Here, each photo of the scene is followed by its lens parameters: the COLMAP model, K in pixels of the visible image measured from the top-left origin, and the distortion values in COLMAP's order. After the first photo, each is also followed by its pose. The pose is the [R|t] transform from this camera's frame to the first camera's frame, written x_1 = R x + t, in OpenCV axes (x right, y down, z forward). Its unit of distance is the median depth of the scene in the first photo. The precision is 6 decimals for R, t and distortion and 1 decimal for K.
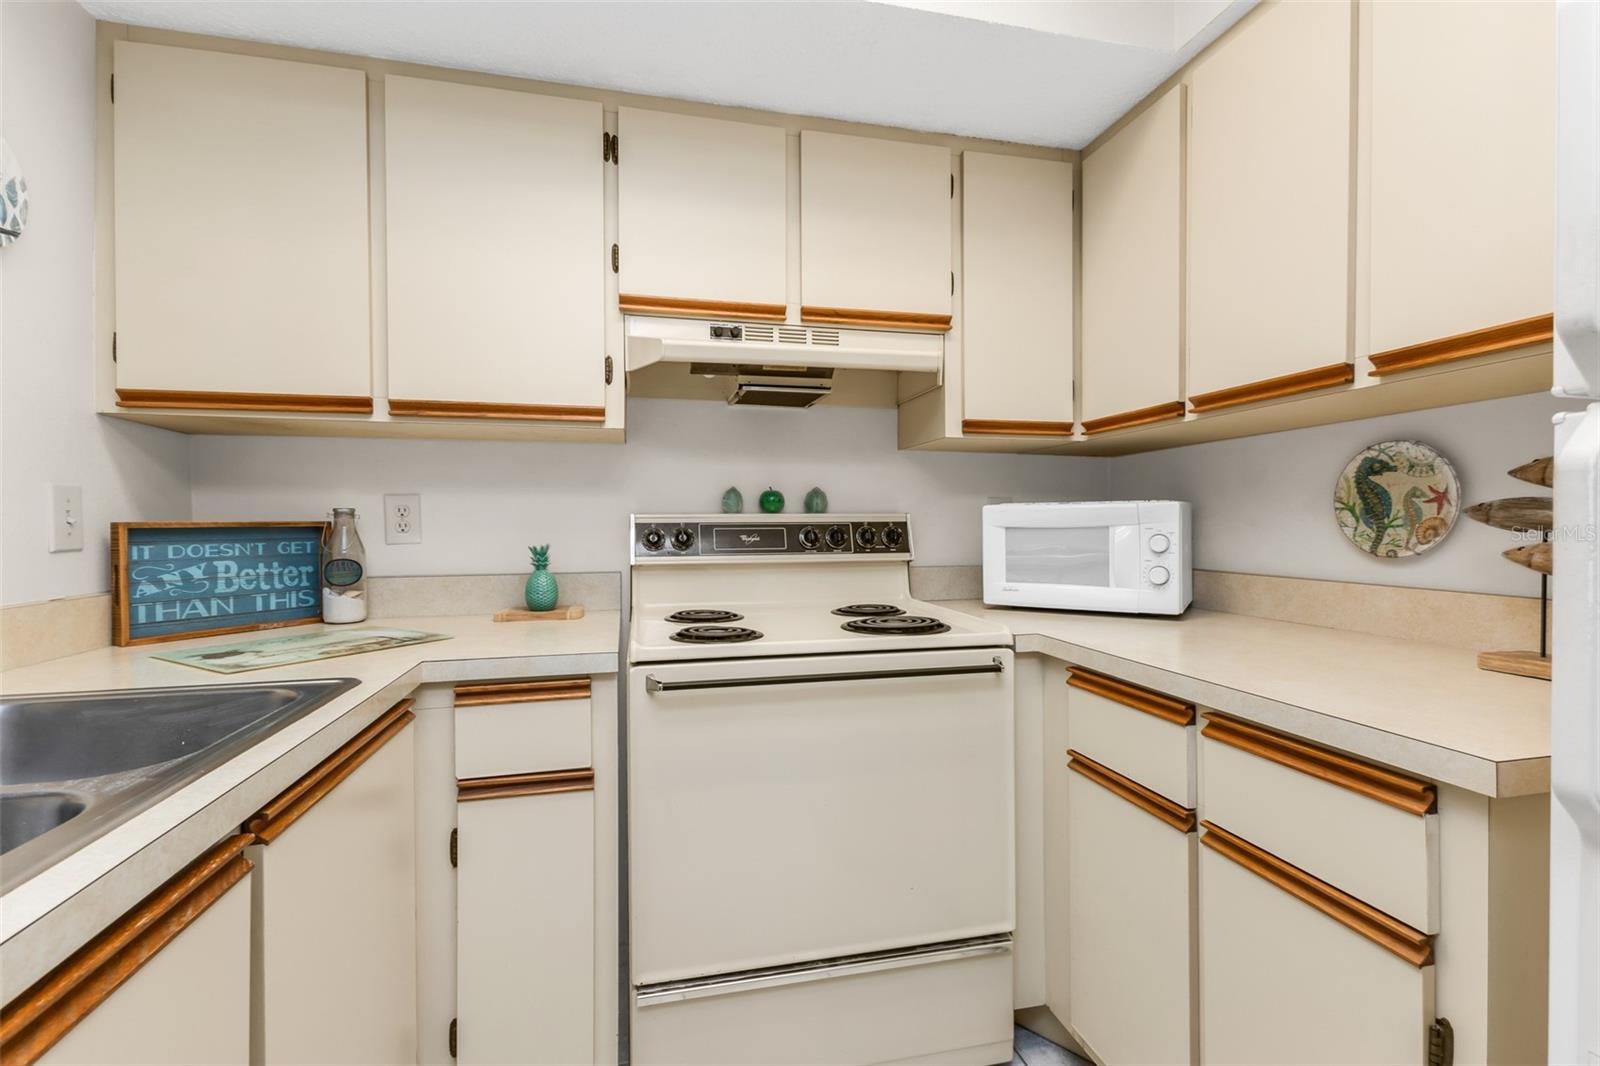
lens RADIAL K [[699.8, 0, 813.2], [0, 699.8, 527.2], [0, 0, 1]] dist [0.013898, -0.003703]
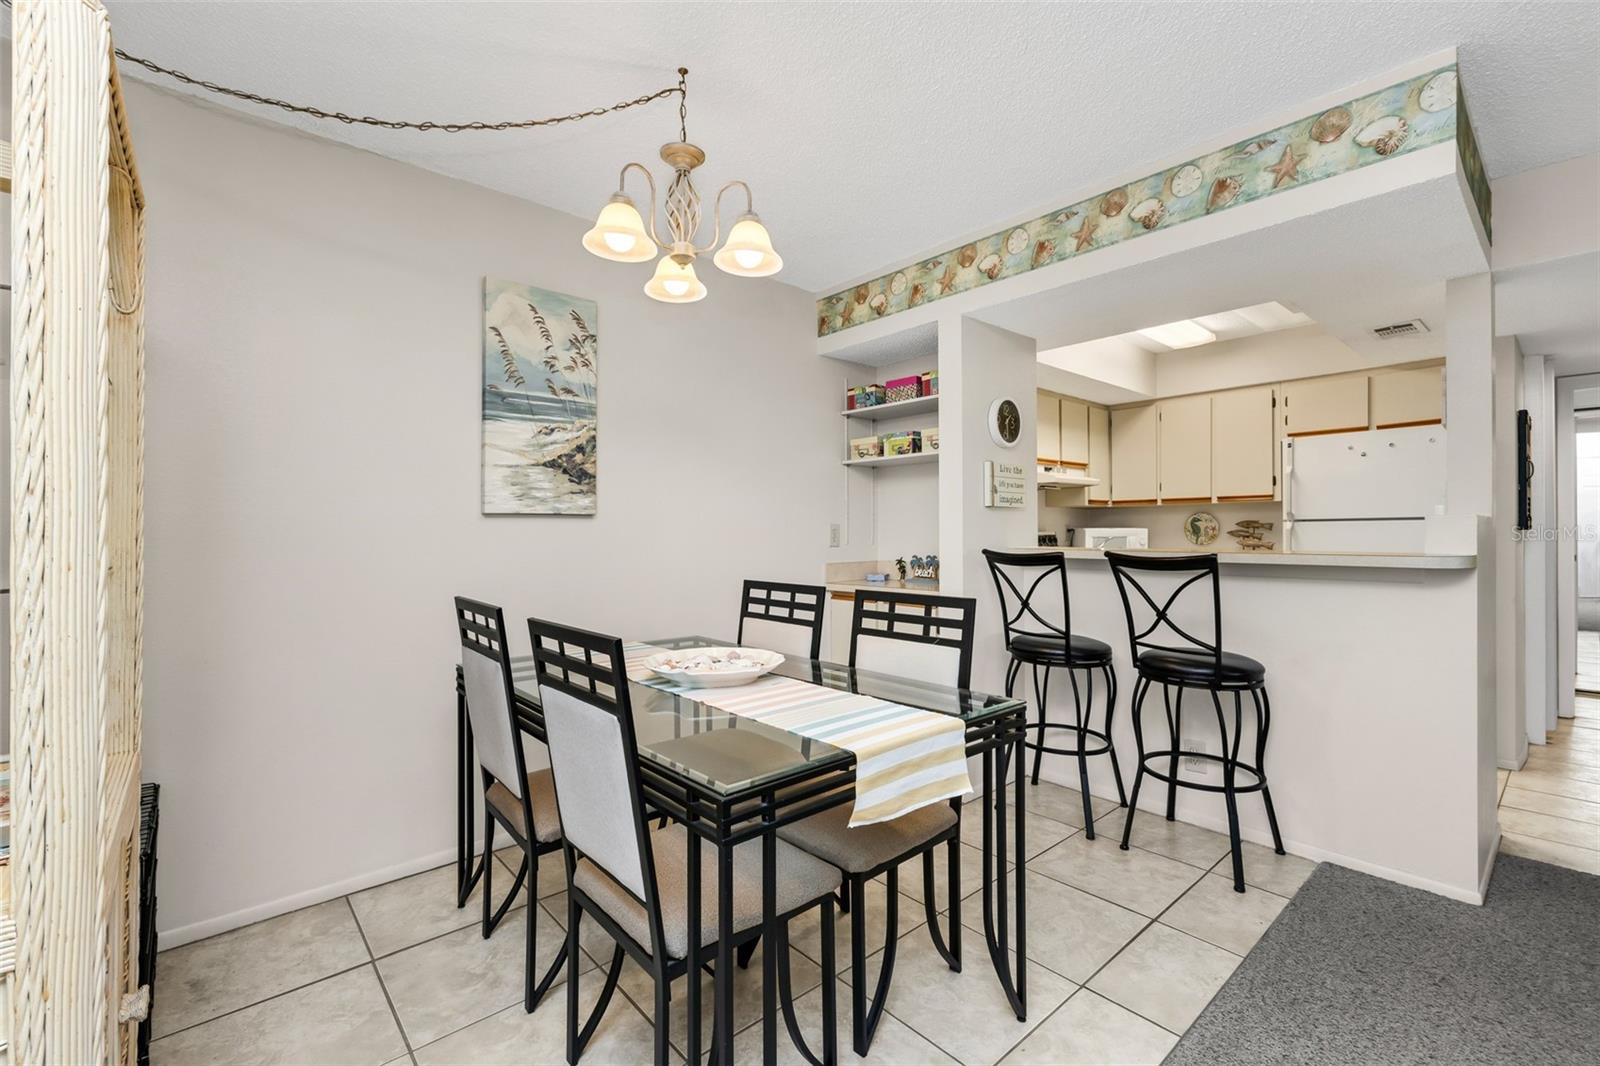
lens RADIAL K [[699.8, 0, 812.8], [0, 699.8, 530.0], [0, 0, 1]] dist [0.013898, -0.003703]
pose [[0.877926, 0.002123, 0.478792, -2.441973], [-0.000216, 0.999992, -0.004038, -0.017568], [-0.478797, 0.003442, 0.877919, -1.110815]]
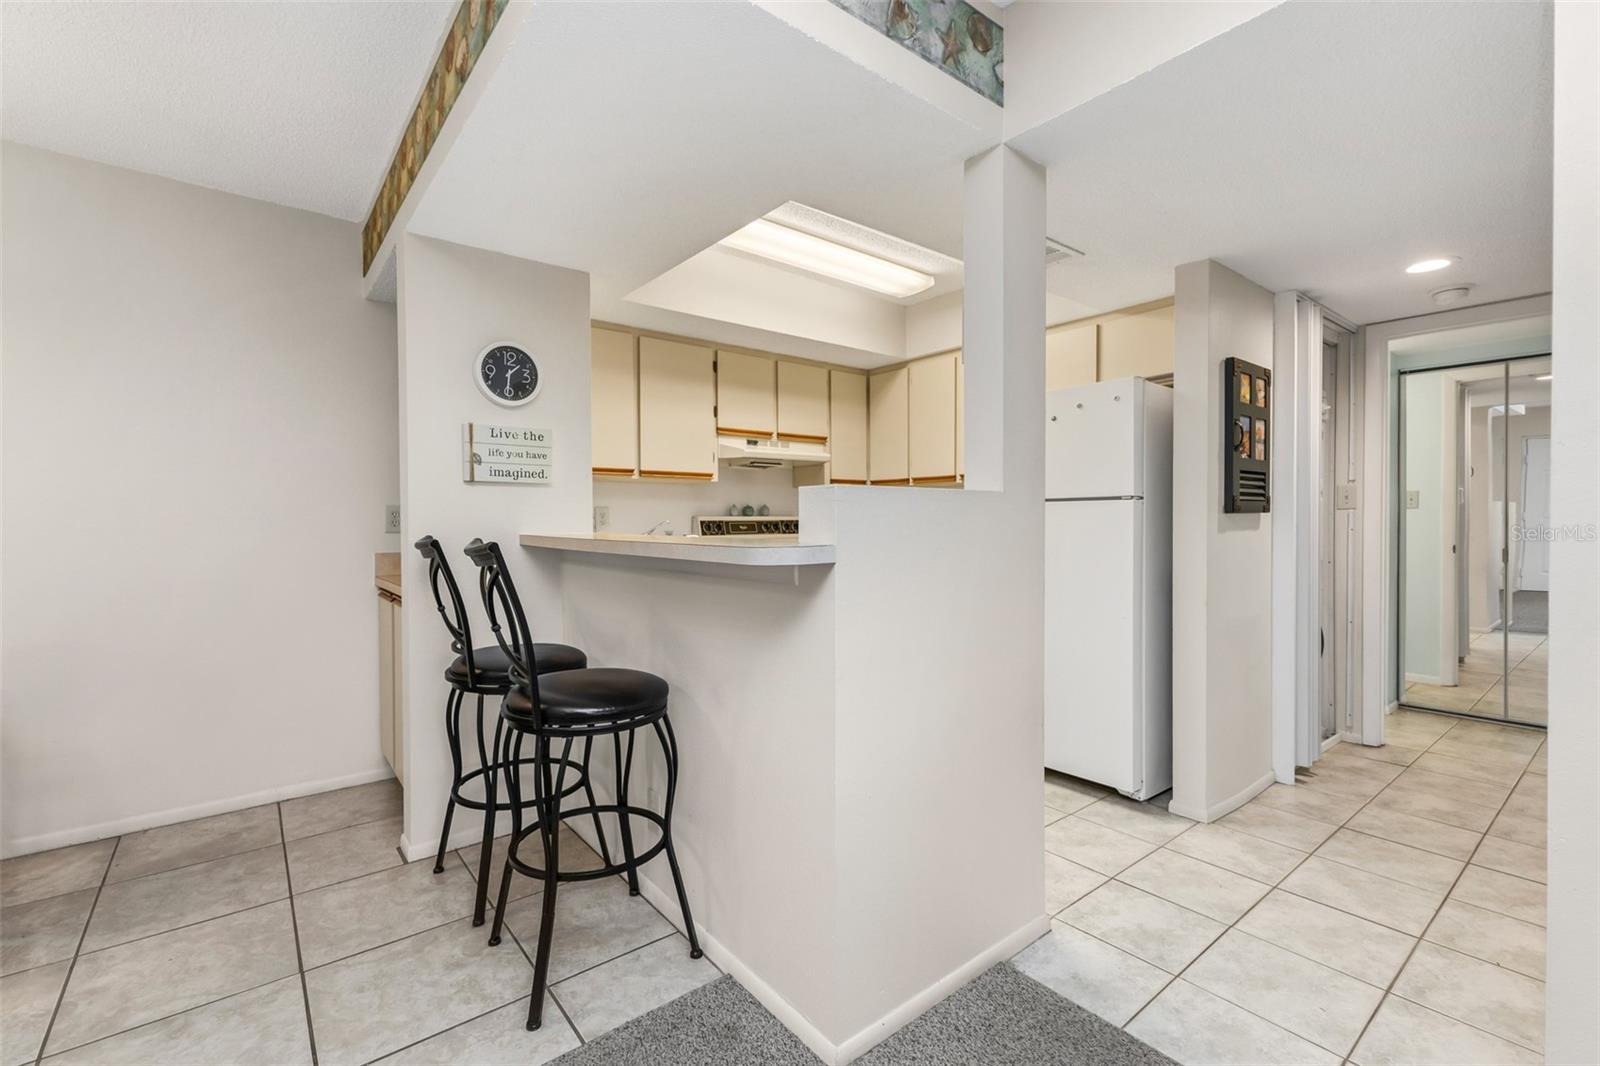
lens RADIAL K [[699.8, 0, 813.9], [0, 699.8, 528.0], [0, 0, 1]] dist [0.013898, -0.003703]
pose [[0.899080, -0.003499, 0.437771, -1.036687], [-0.000502, 0.999959, 0.009023, -0.003579], [-0.437785, -0.008332, 0.899041, -1.337454]]
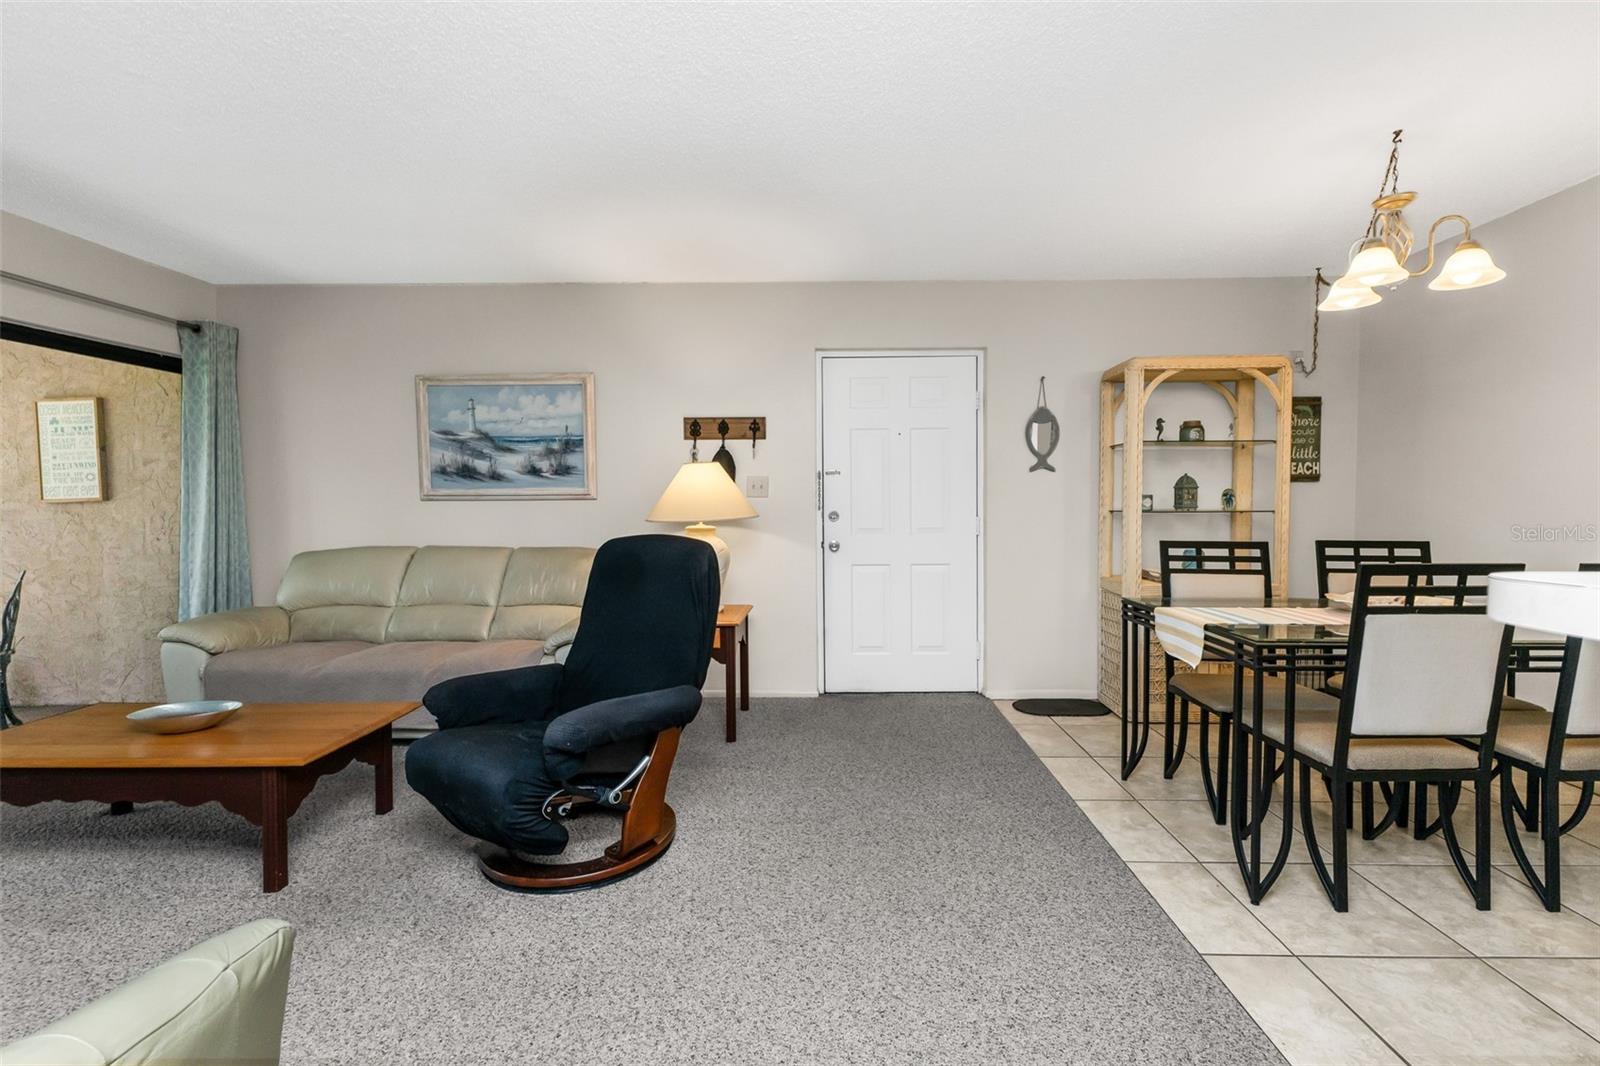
lens RADIAL K [[699.8, 0, 808.5], [0, 699.8, 527.3], [0, 0, 1]] dist [0.013898, -0.003703]
pose [[-0.257879, 0.039318, -0.965377, -0.198125], [0.001413, 0.999186, 0.040317, -0.015907], [0.966176, 0.009033, -0.257725, -0.773823]]
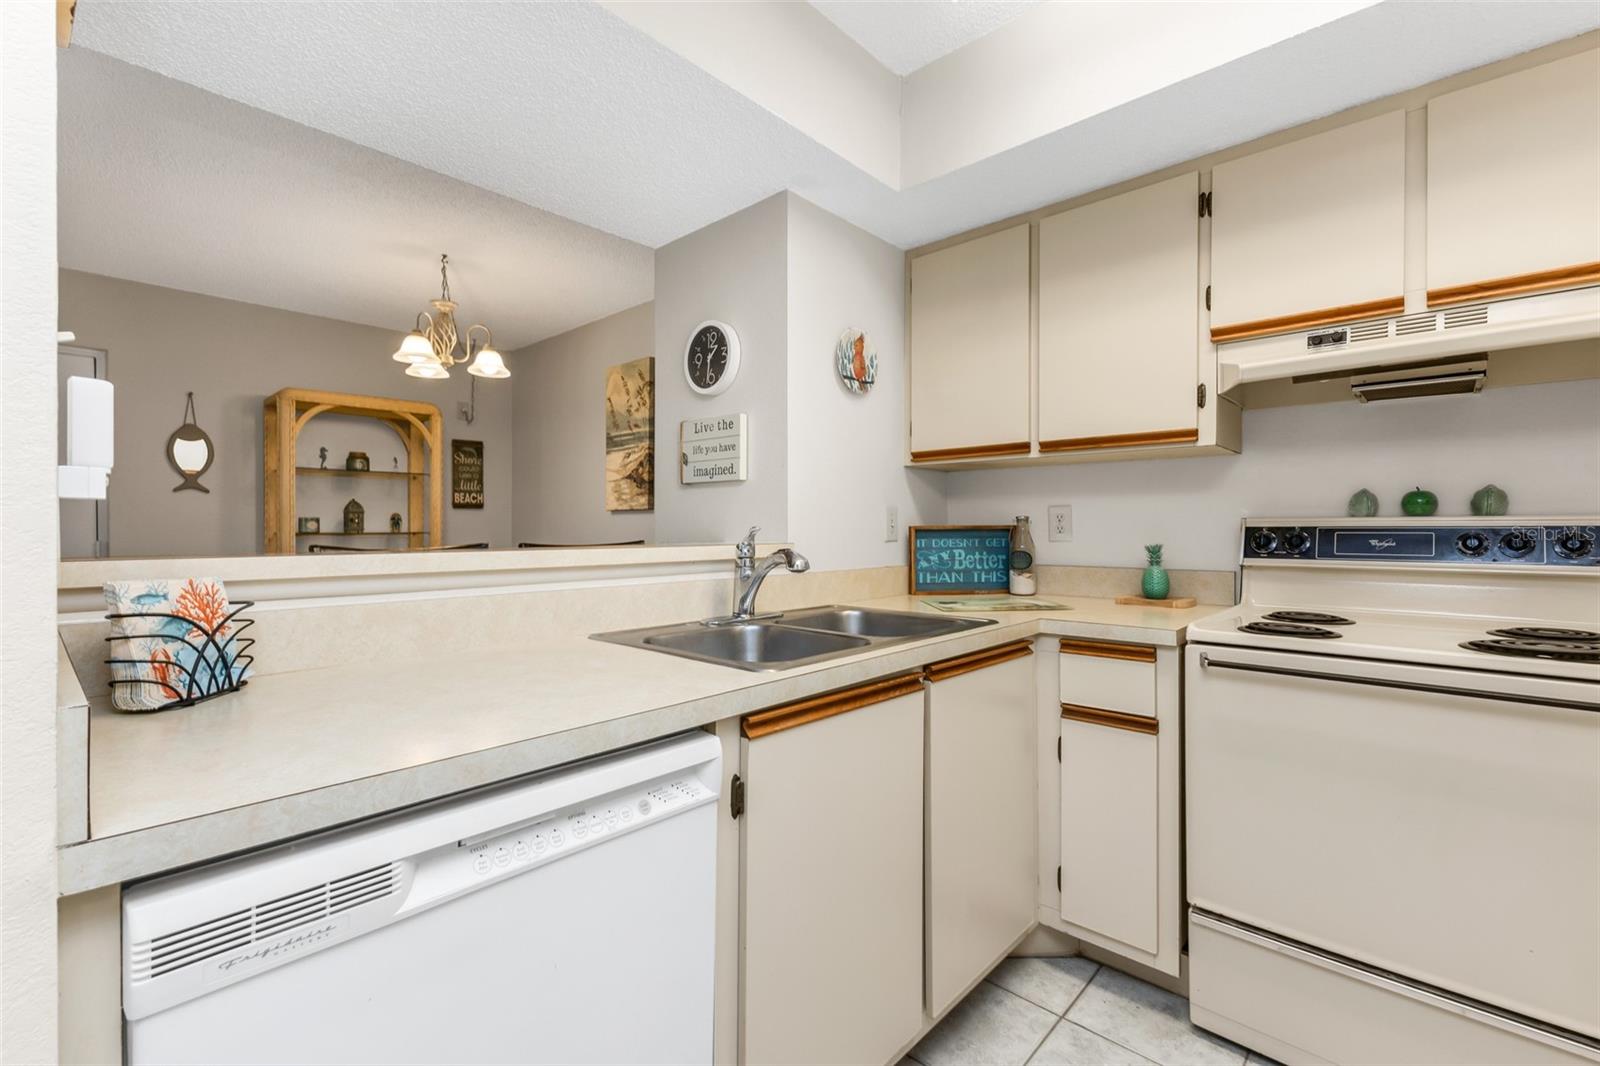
lens RADIAL K [[699.8, 0, 806.1], [0, 699.8, 531.2], [0, 0, 1]] dist [0.013898, -0.003703]
pose [[0.553189, 0.008545, -0.833012, 0.325150], [-0.004334, 0.999963, 0.007379, -0.005120], [0.833044, -0.000472, 0.553206, -0.199138]]
